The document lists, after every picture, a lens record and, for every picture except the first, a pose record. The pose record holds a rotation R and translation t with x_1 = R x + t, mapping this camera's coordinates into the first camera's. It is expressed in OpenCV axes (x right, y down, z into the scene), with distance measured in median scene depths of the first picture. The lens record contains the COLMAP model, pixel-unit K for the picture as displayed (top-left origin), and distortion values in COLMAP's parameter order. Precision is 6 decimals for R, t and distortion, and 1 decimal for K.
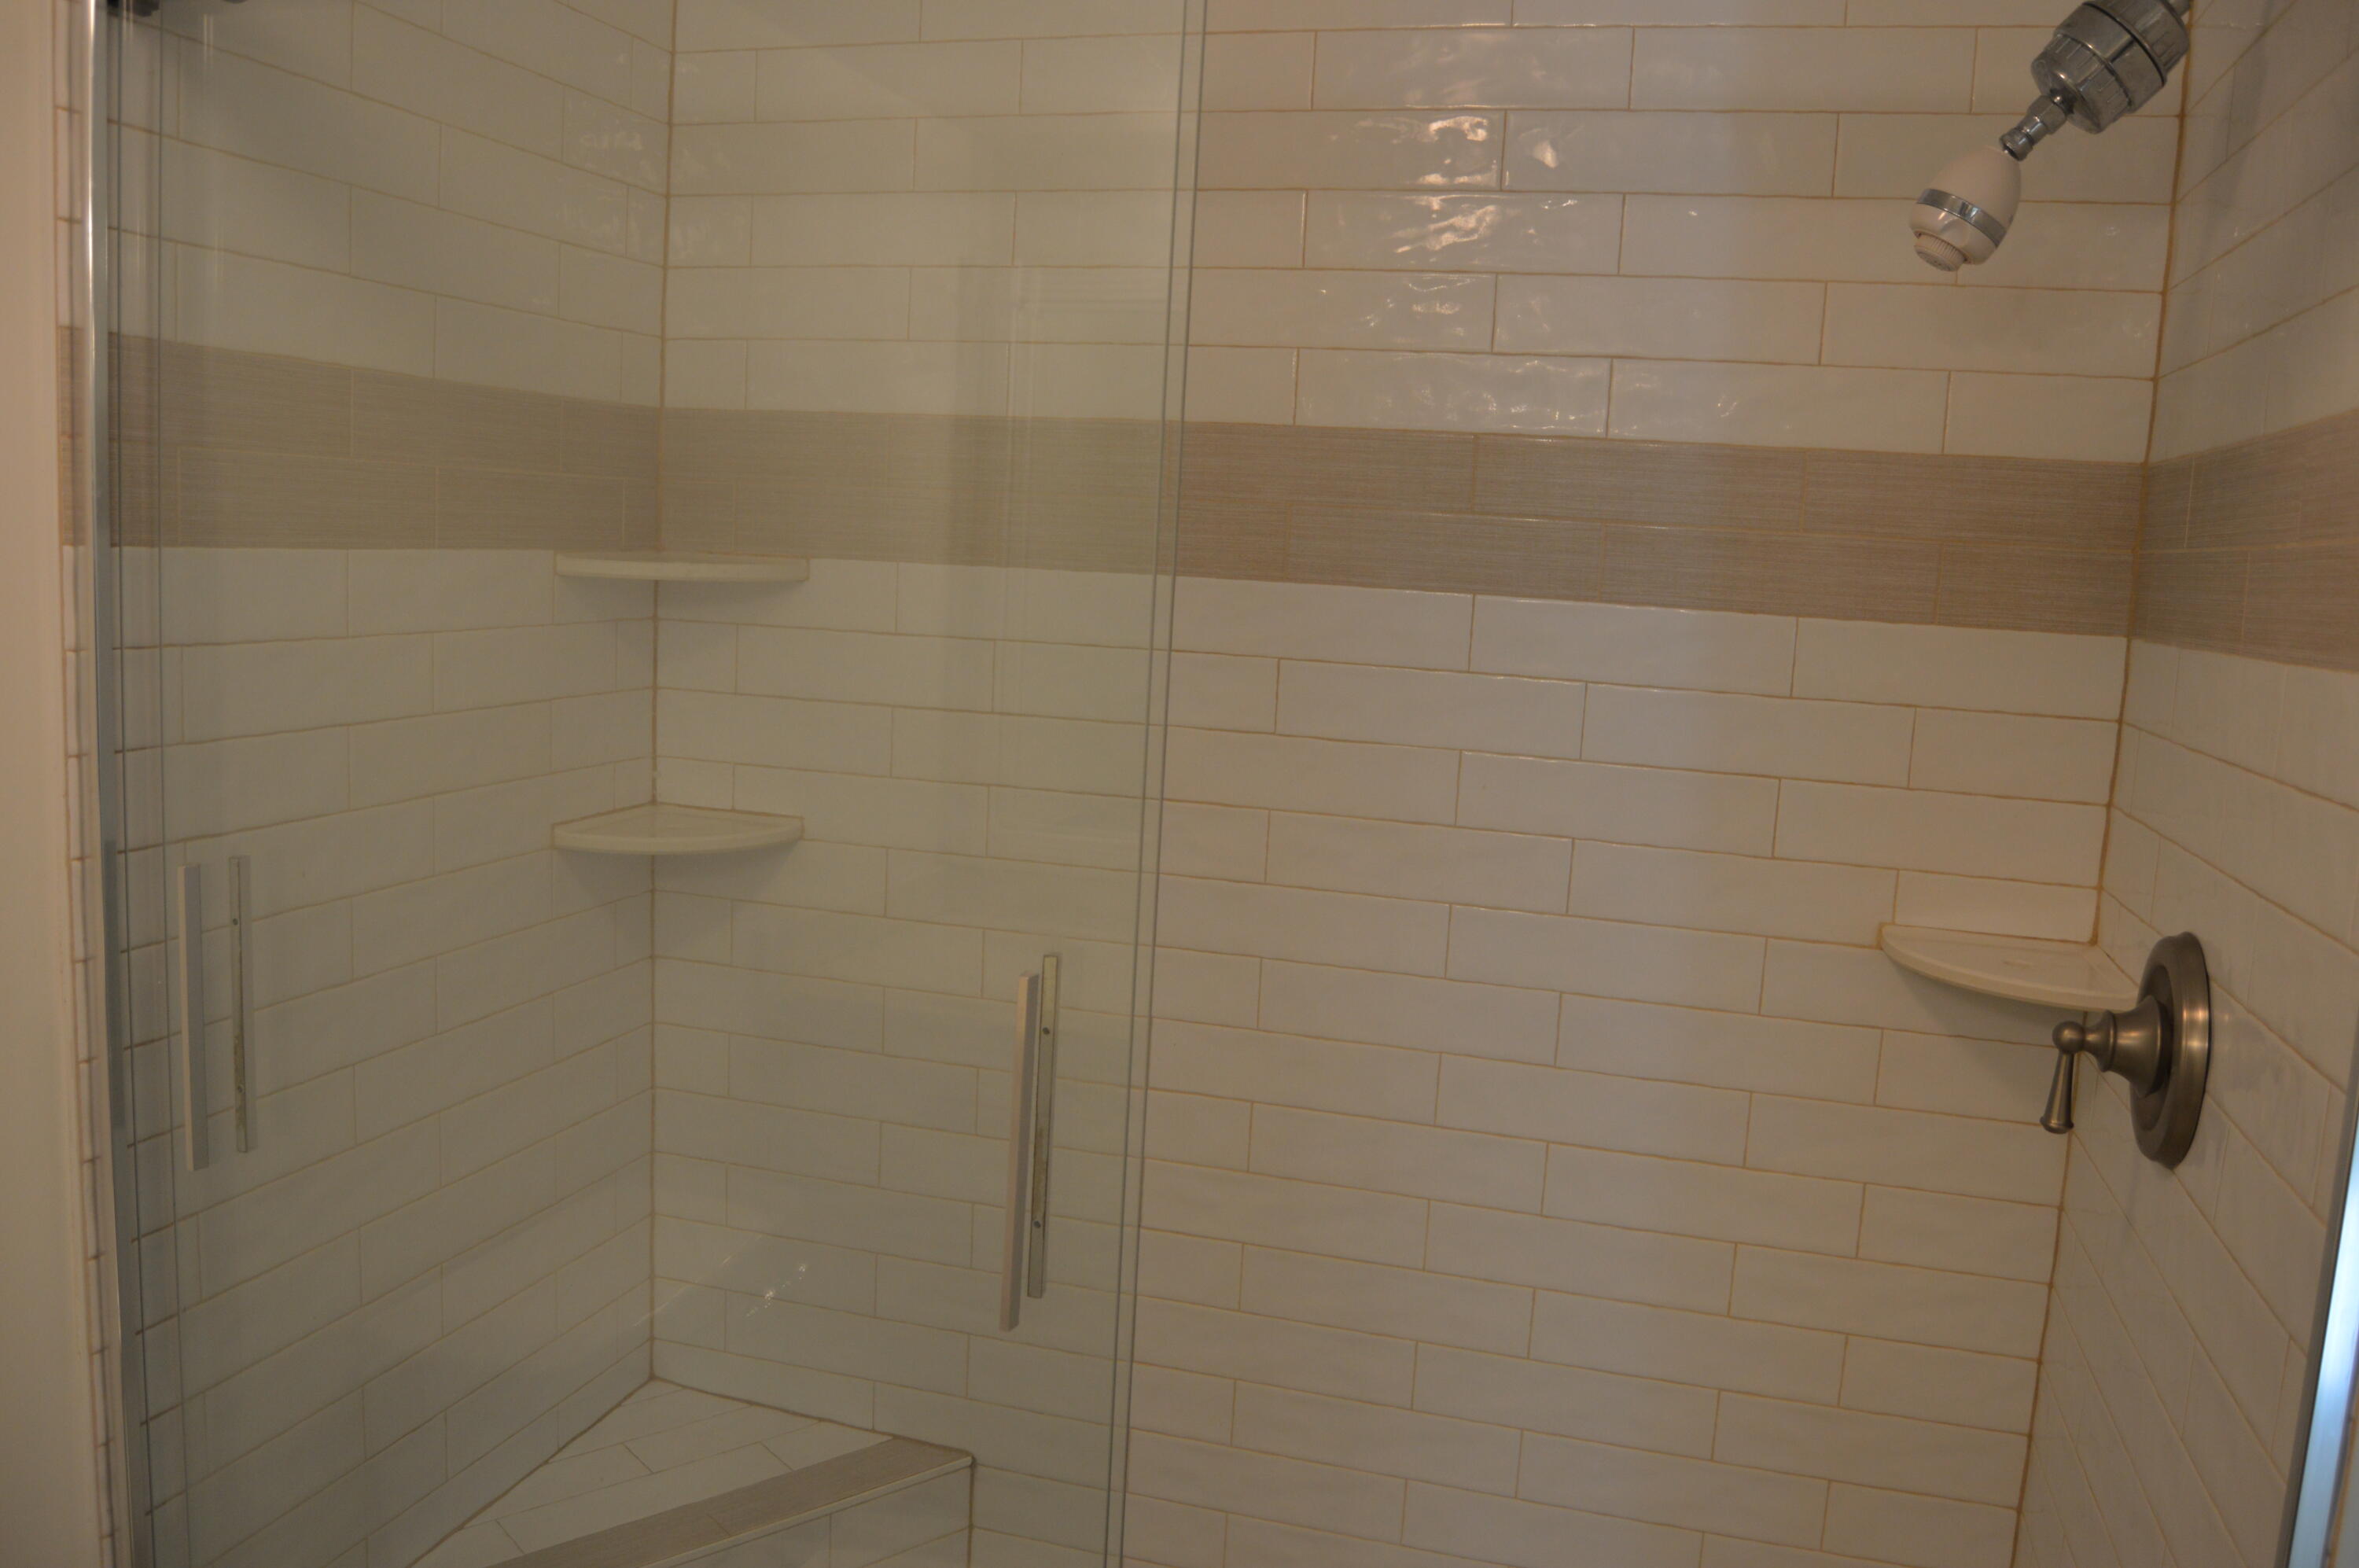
lens RADIAL K [[1858.5, 0, 1178.6], [0, 1858.5, 787.2], [0, 0, 1]] dist [-0.093758, 0.039542]
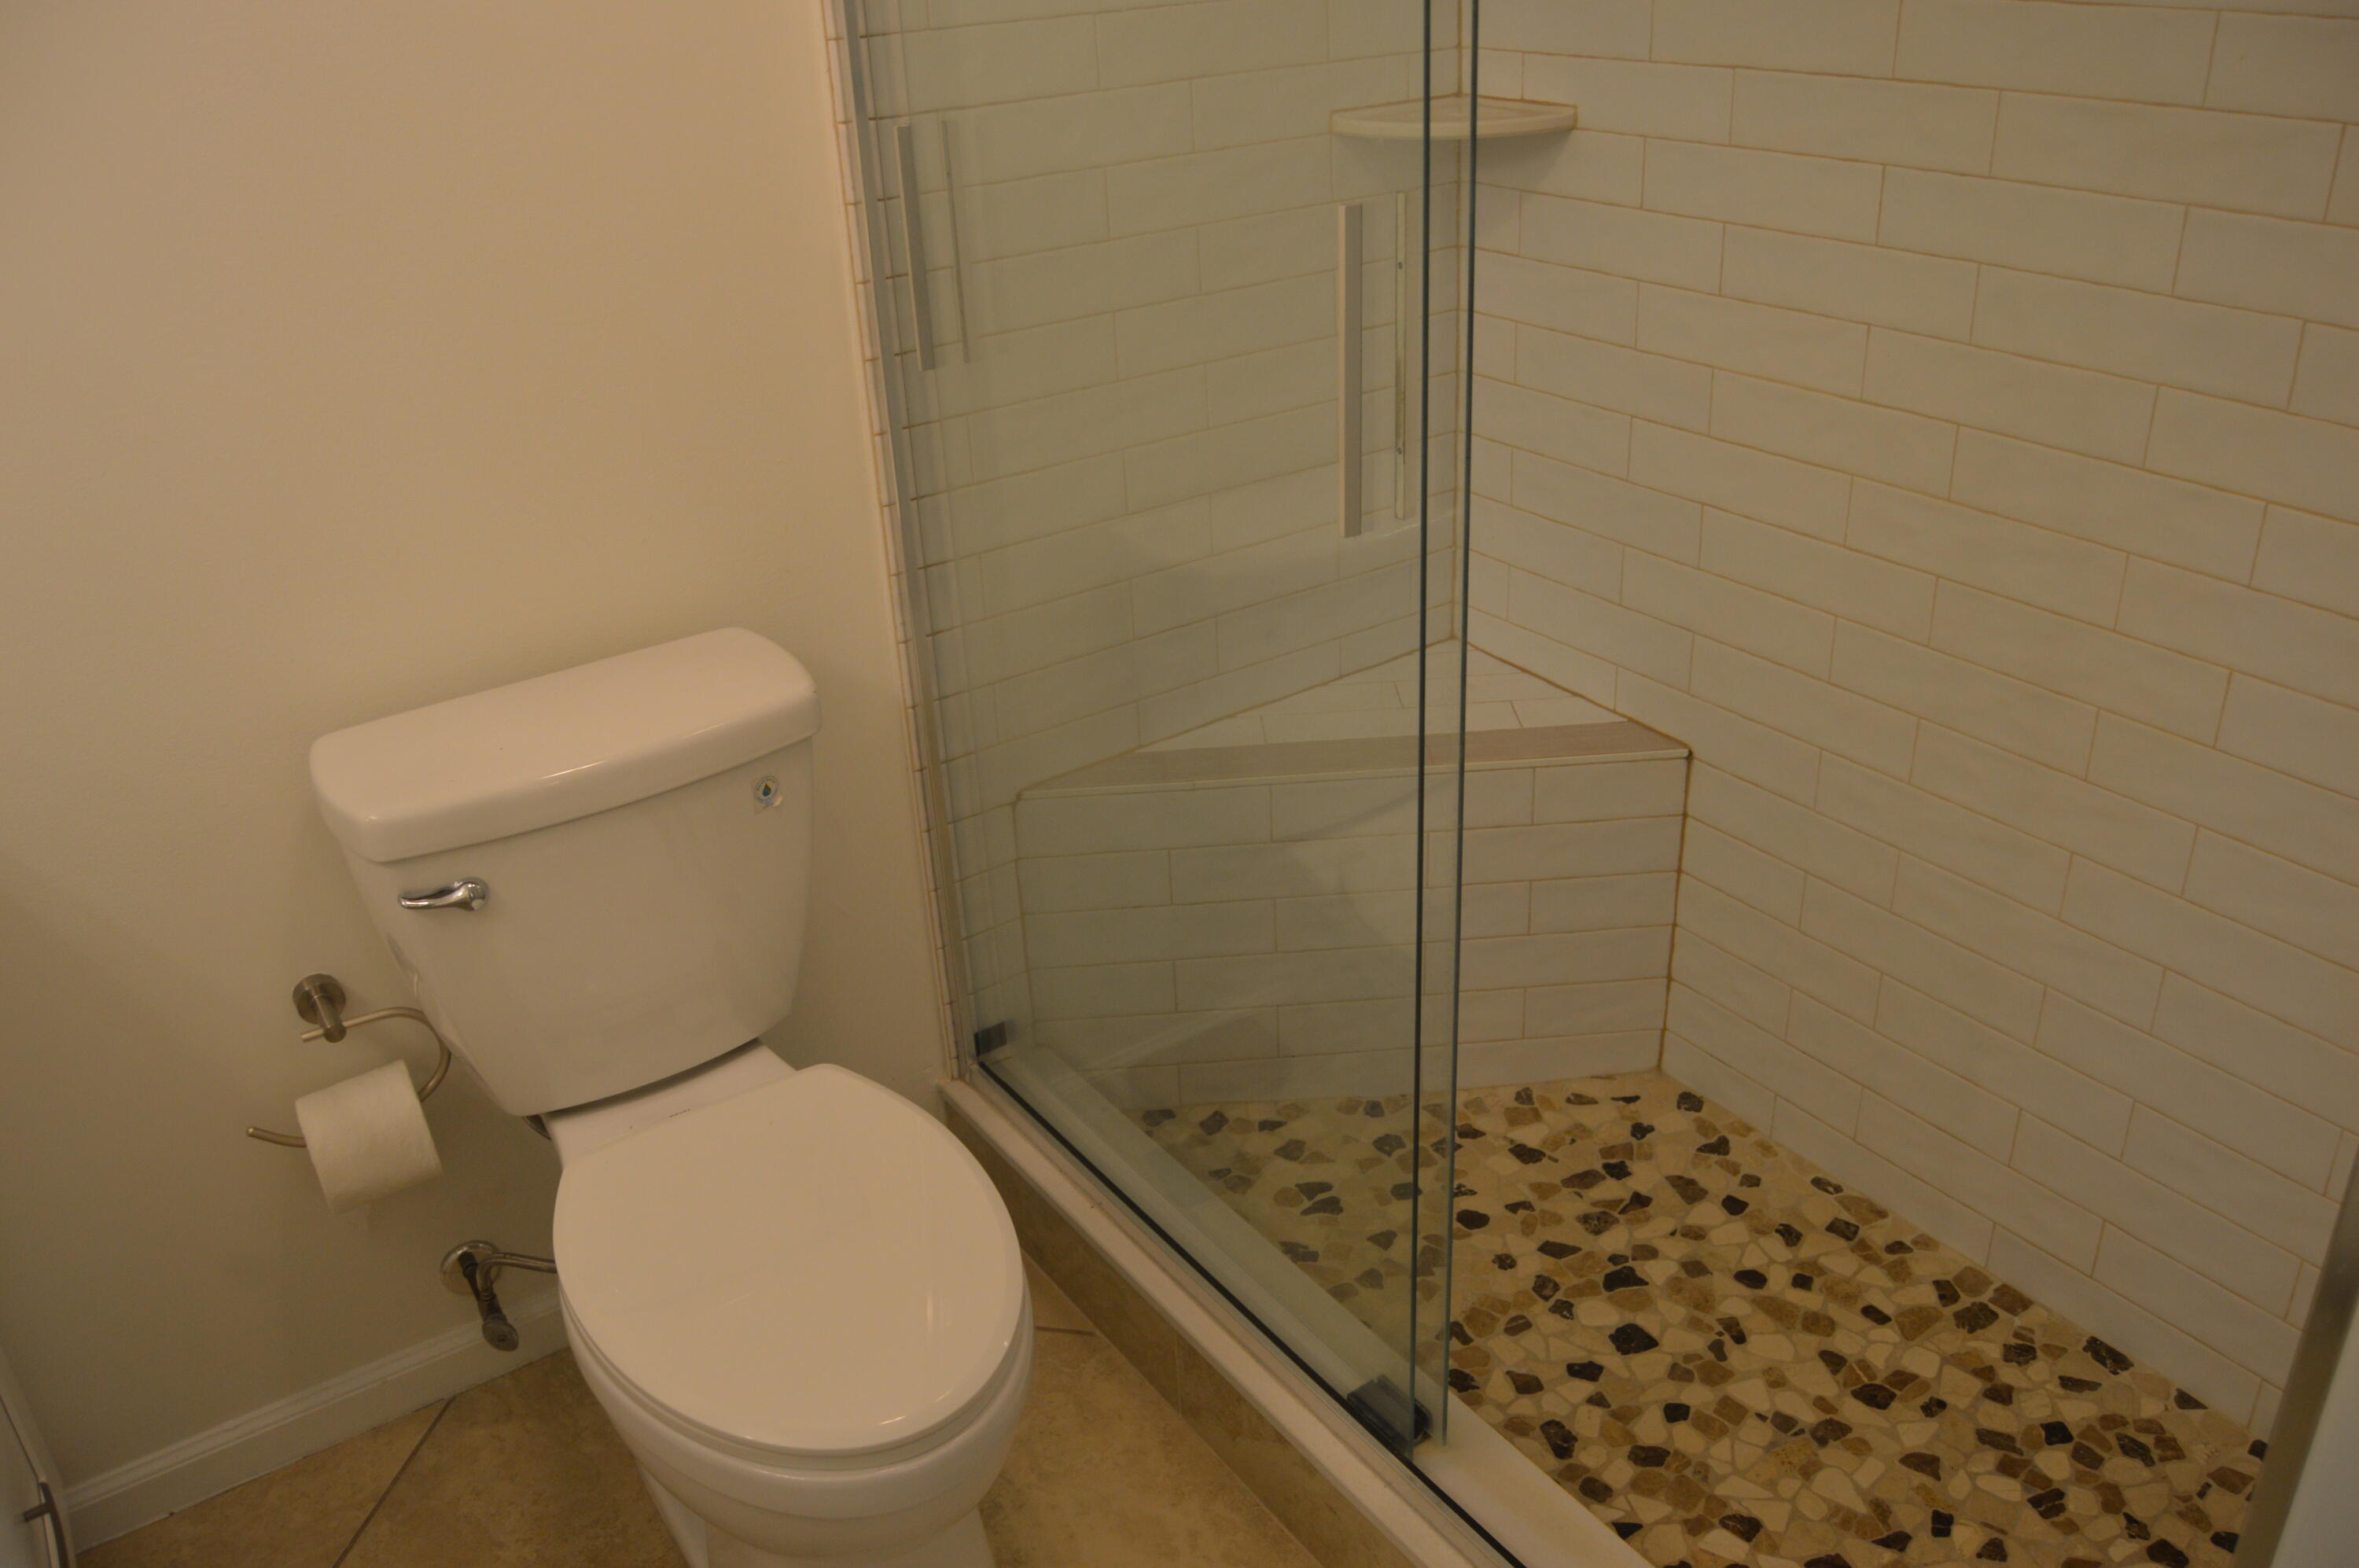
lens RADIAL K [[1875.1, 0, 1179.5], [0, 1875.1, 784.0], [0, 0, 1]] dist [-0.101429, 0.045060]
pose [[0.772713, 0.203771, -0.601158, 0.377788], [0.004092, 0.945453, 0.325734, 0.046252], [0.634742, -0.254159, 0.729730, 0.050017]]
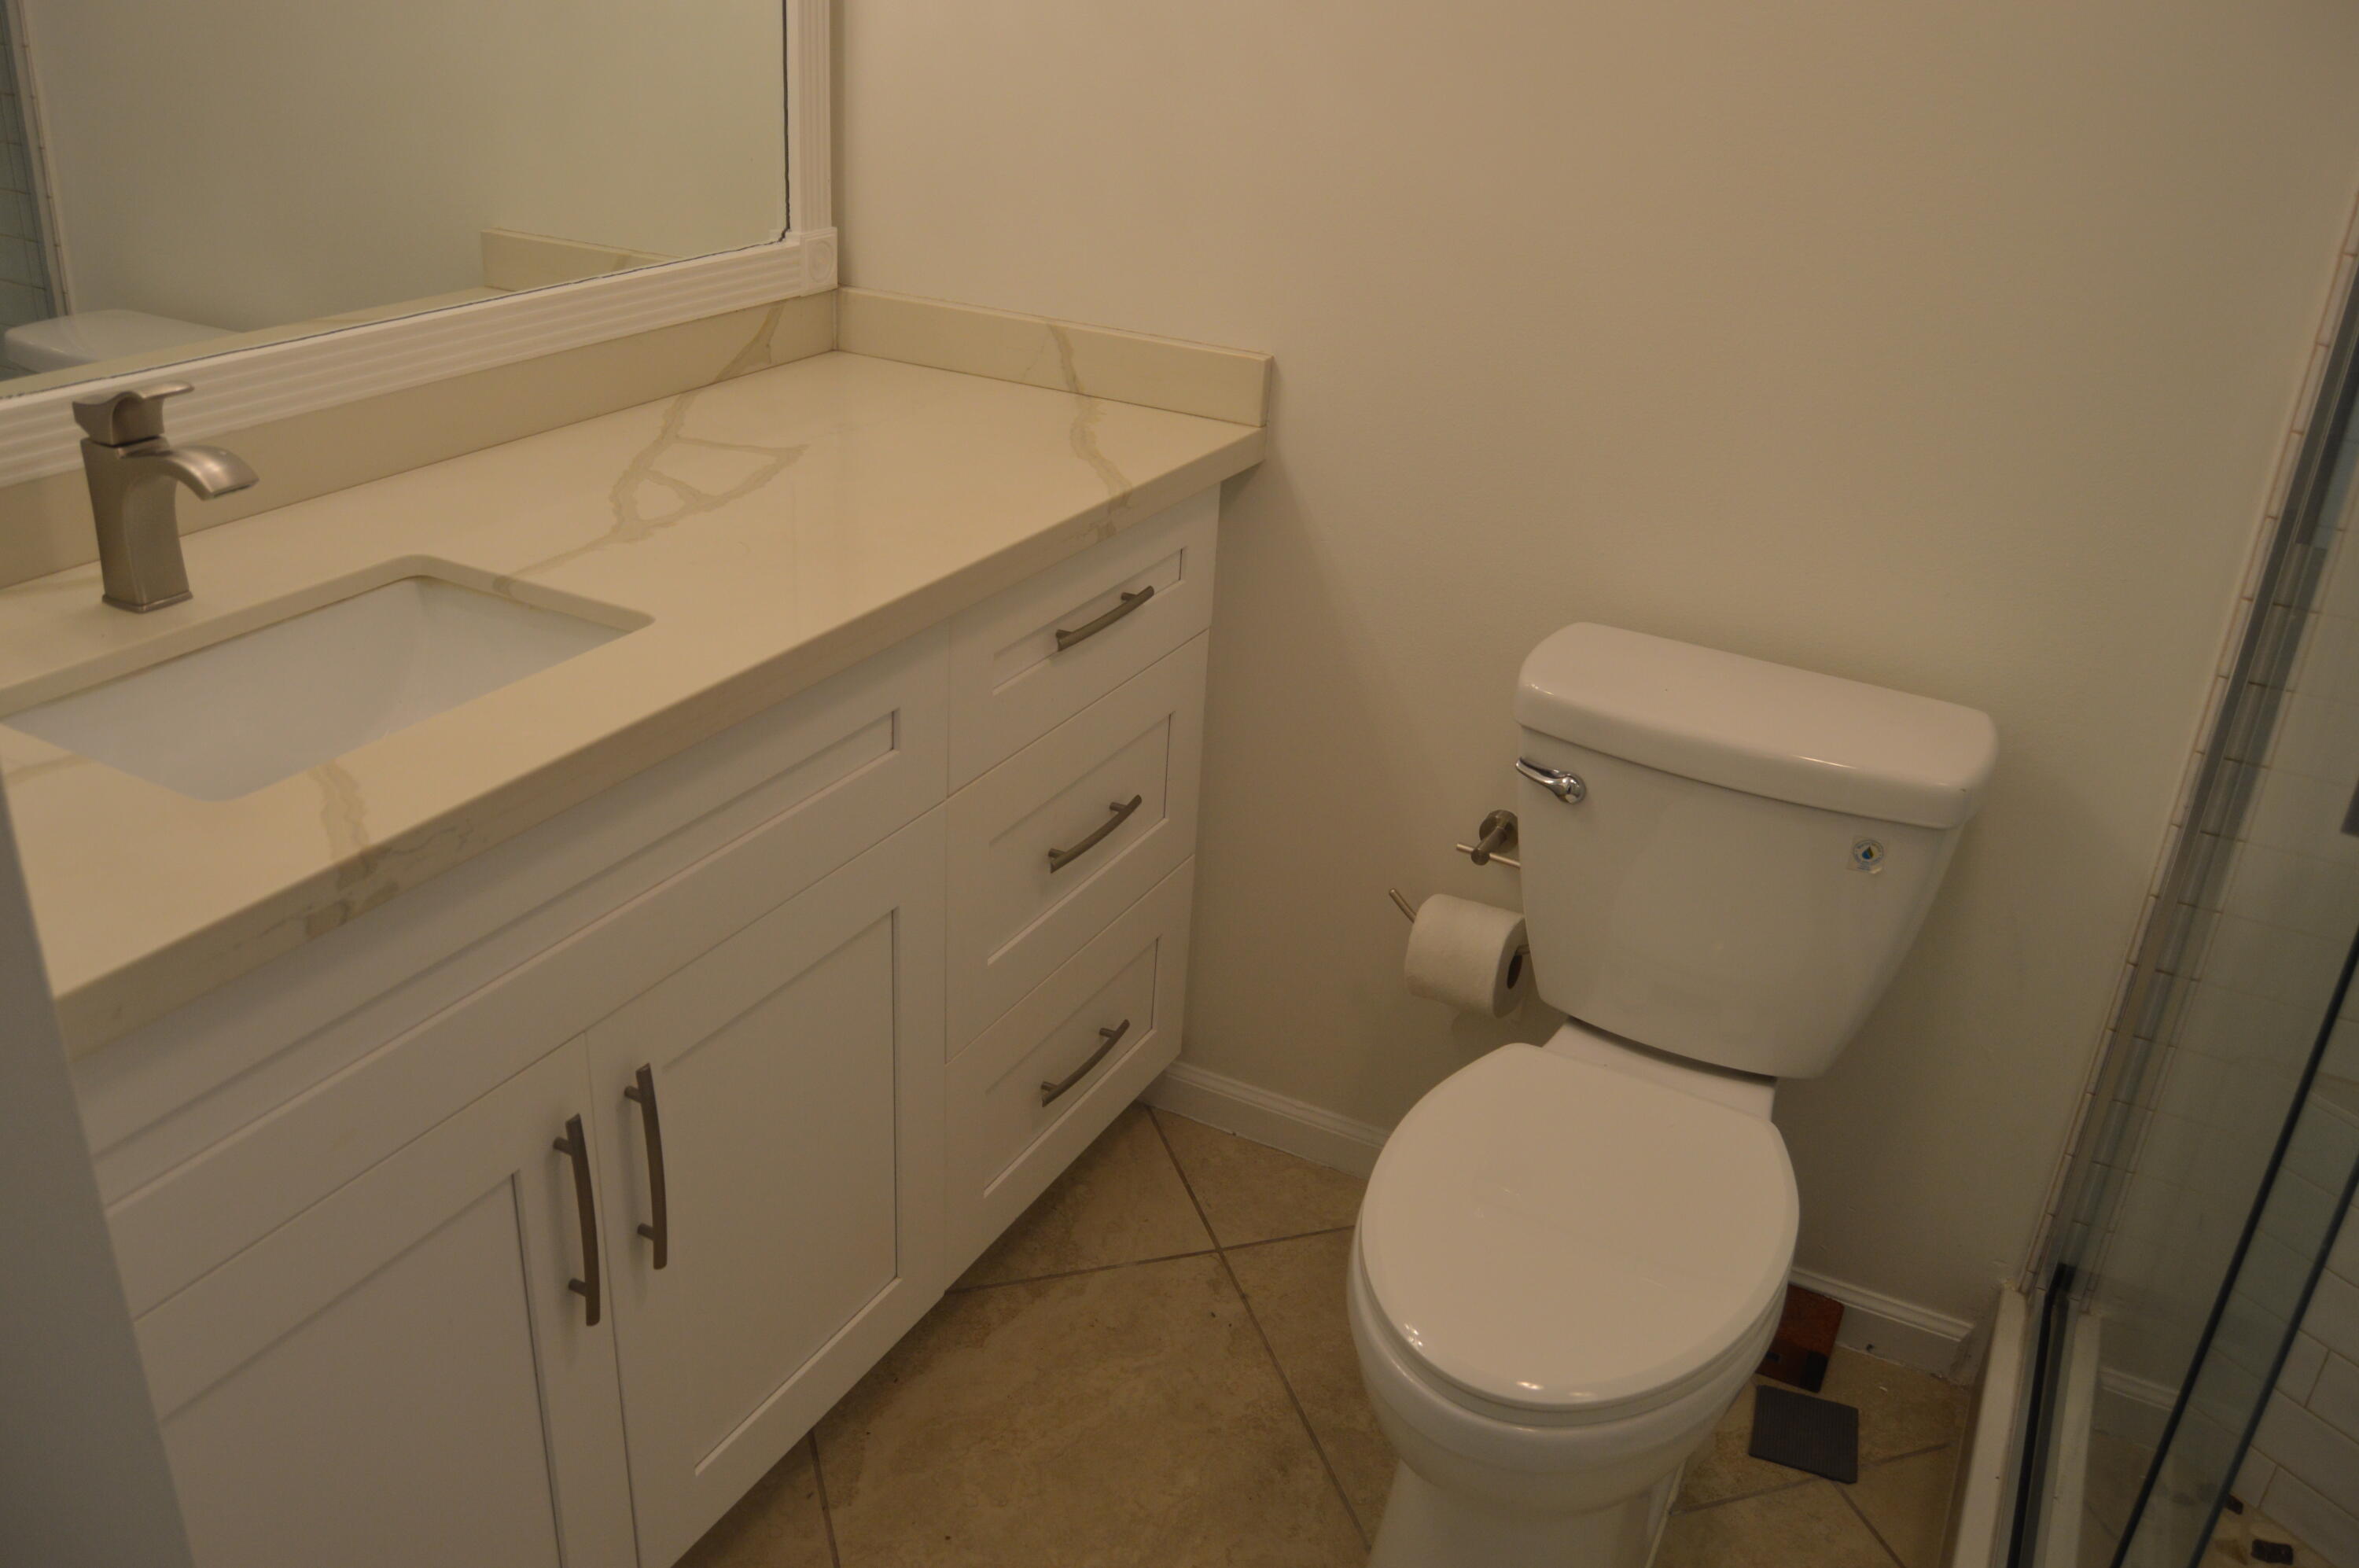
lens RADIAL K [[1875.1, 0, 1179.5], [0, 1875.1, 784.0], [0, 0, 1]] dist [-0.101429, 0.045060]
pose [[-0.179615, 0.362954, -0.914332, 0.547326], [-0.191872, 0.898671, 0.394430, 0.028225], [0.964844, 0.246281, -0.091774, 0.376090]]
